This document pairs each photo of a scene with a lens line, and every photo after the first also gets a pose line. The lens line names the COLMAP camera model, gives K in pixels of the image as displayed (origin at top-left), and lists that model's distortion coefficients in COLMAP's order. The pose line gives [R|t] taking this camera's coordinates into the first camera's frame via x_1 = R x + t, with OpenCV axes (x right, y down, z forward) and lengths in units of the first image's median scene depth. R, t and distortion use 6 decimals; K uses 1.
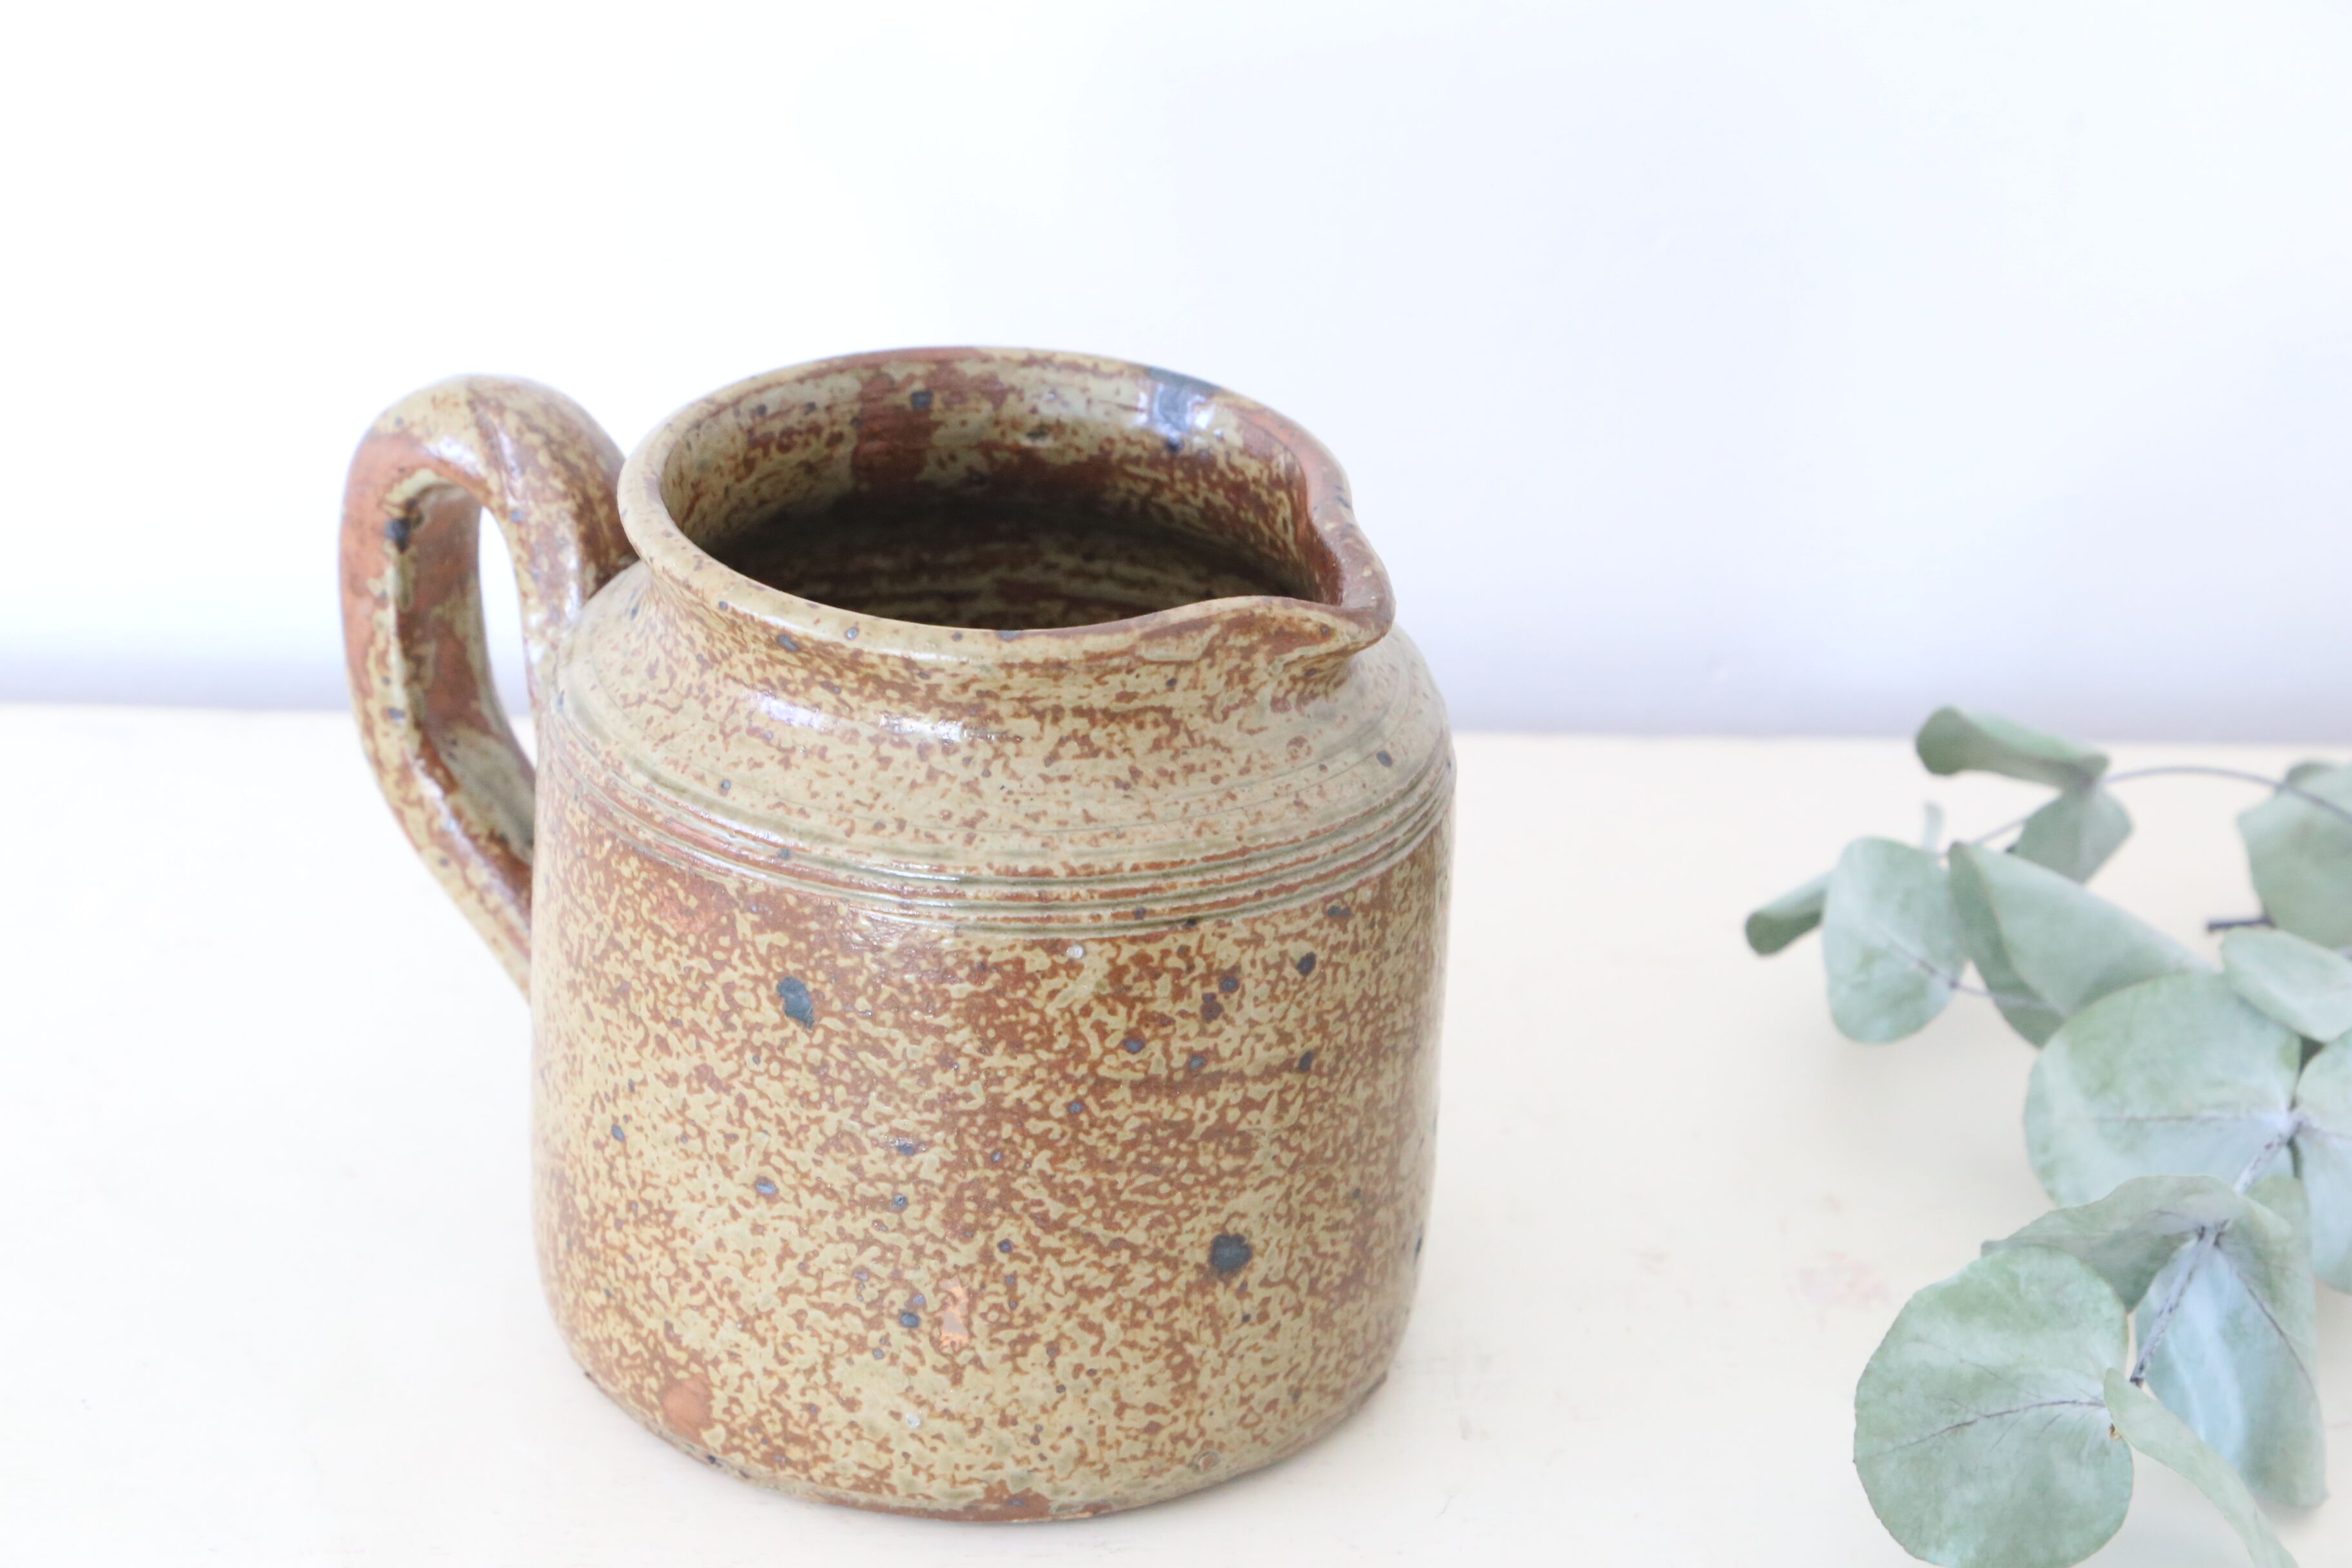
lens RADIAL K [[6316.7, 0, 1177.3], [0, 6316.7, 772.8], [0, 0, 1]] dist [0.311245, 0.000000]
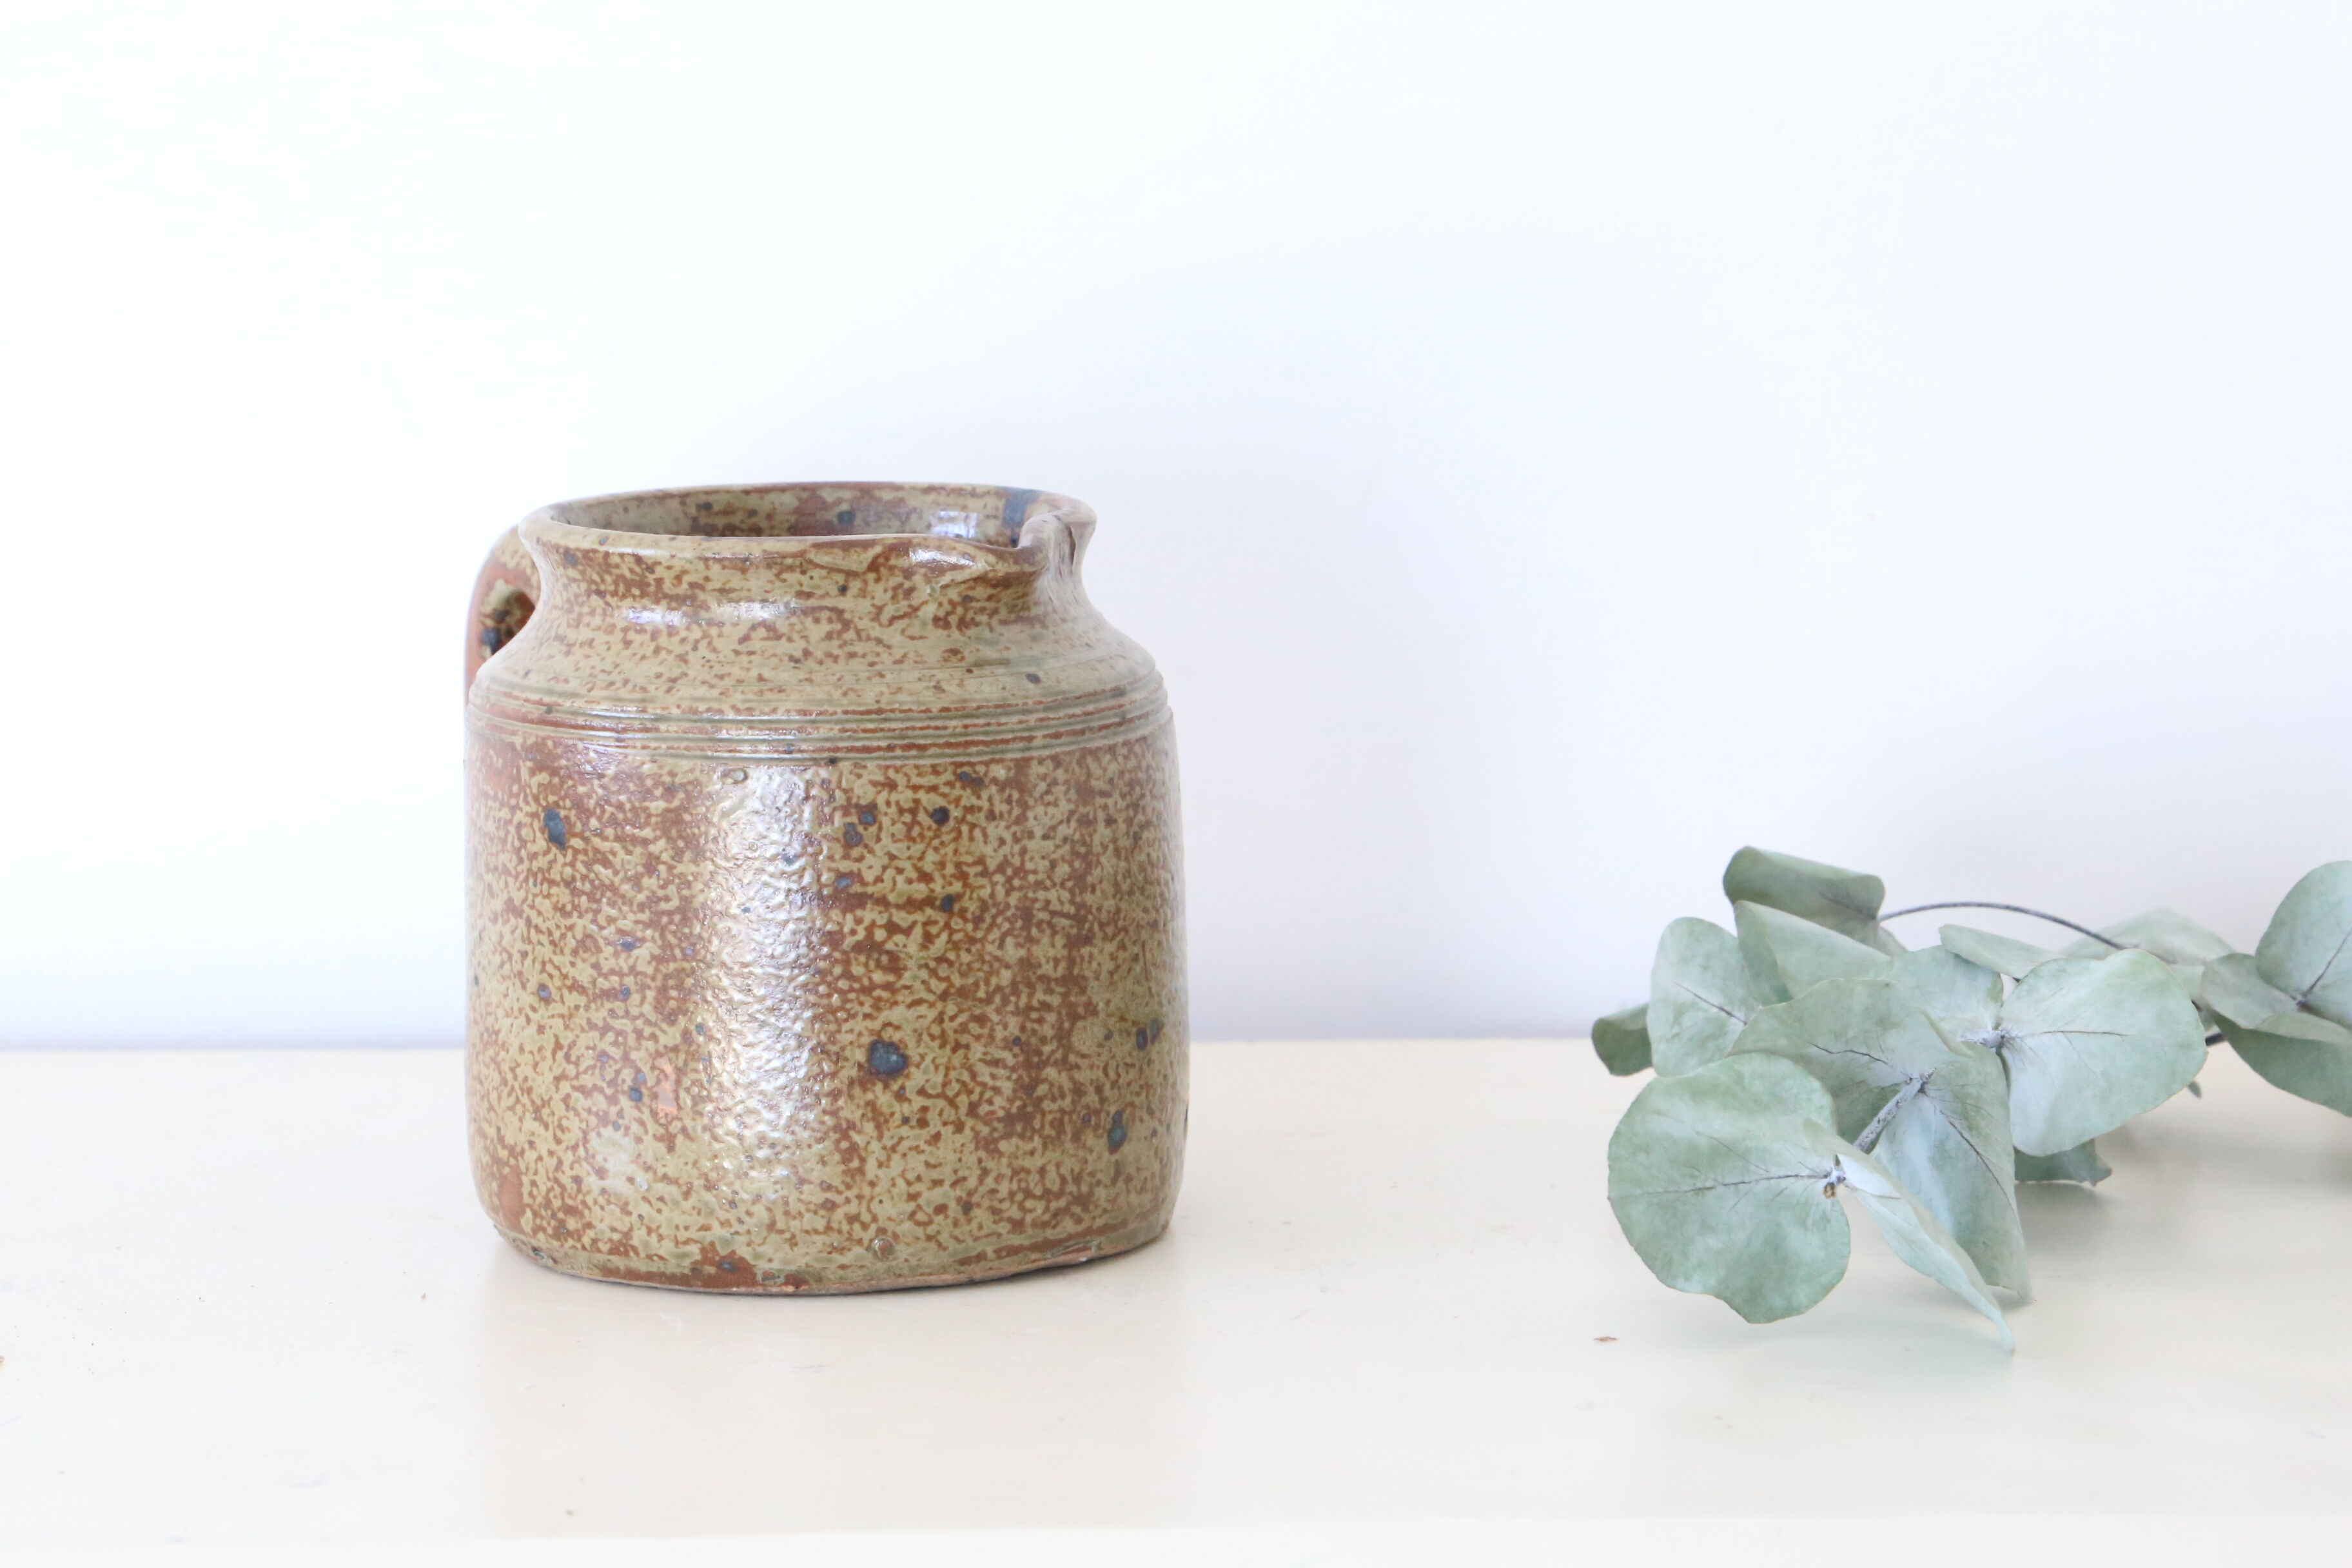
lens RADIAL K [[6292.1, 0, 1162.9], [0, 6292.1, 797.9], [0, 0, 1]] dist [0.402874, 0.000000]
pose [[0.934849, -0.010131, -0.354902, 0.510355], [-0.099864, 0.951735, -0.290220, 0.388779], [0.340713, 0.306754, 0.888716, -0.115210]]
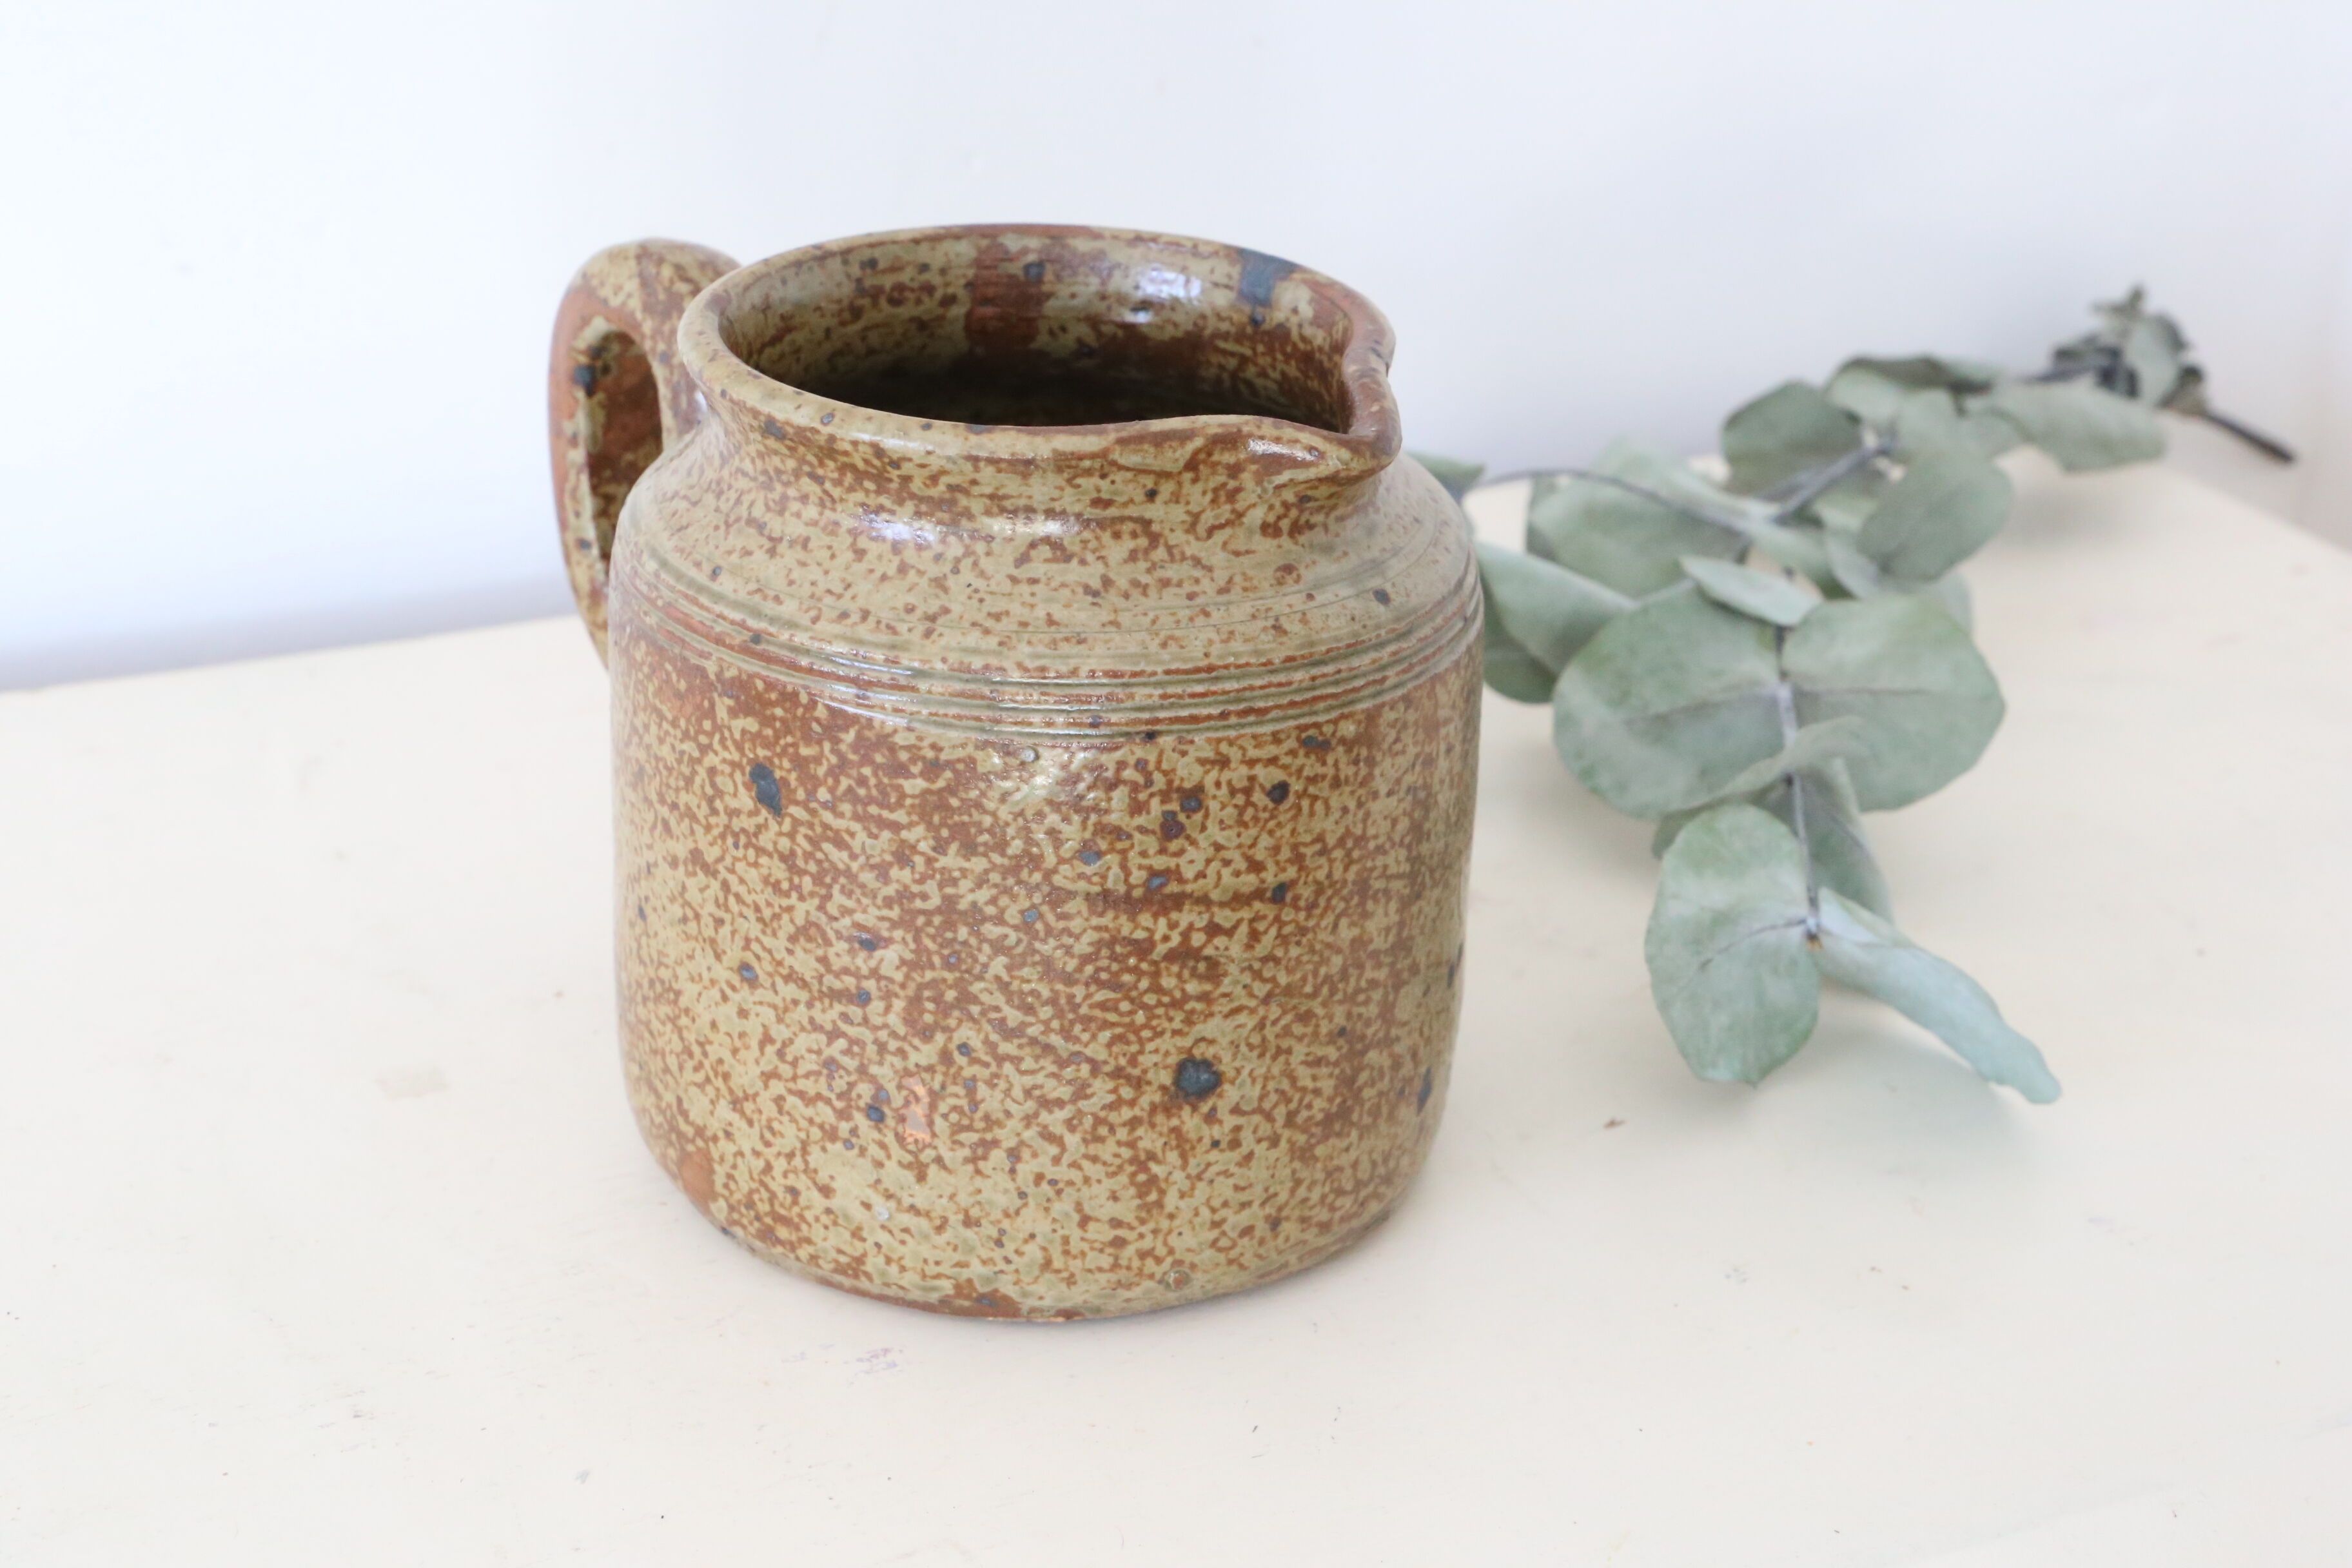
lens RADIAL K [[3277.6, 0, 1179.3], [0, 3277.6, 781.5], [0, 0, 1]] dist [0.009332, 0.000000]
pose [[0.981159, 0.071043, -0.179664, 0.096817], [-0.075782, 0.996931, -0.019640, 0.039624], [0.177717, 0.032885, 0.983532, 0.487612]]
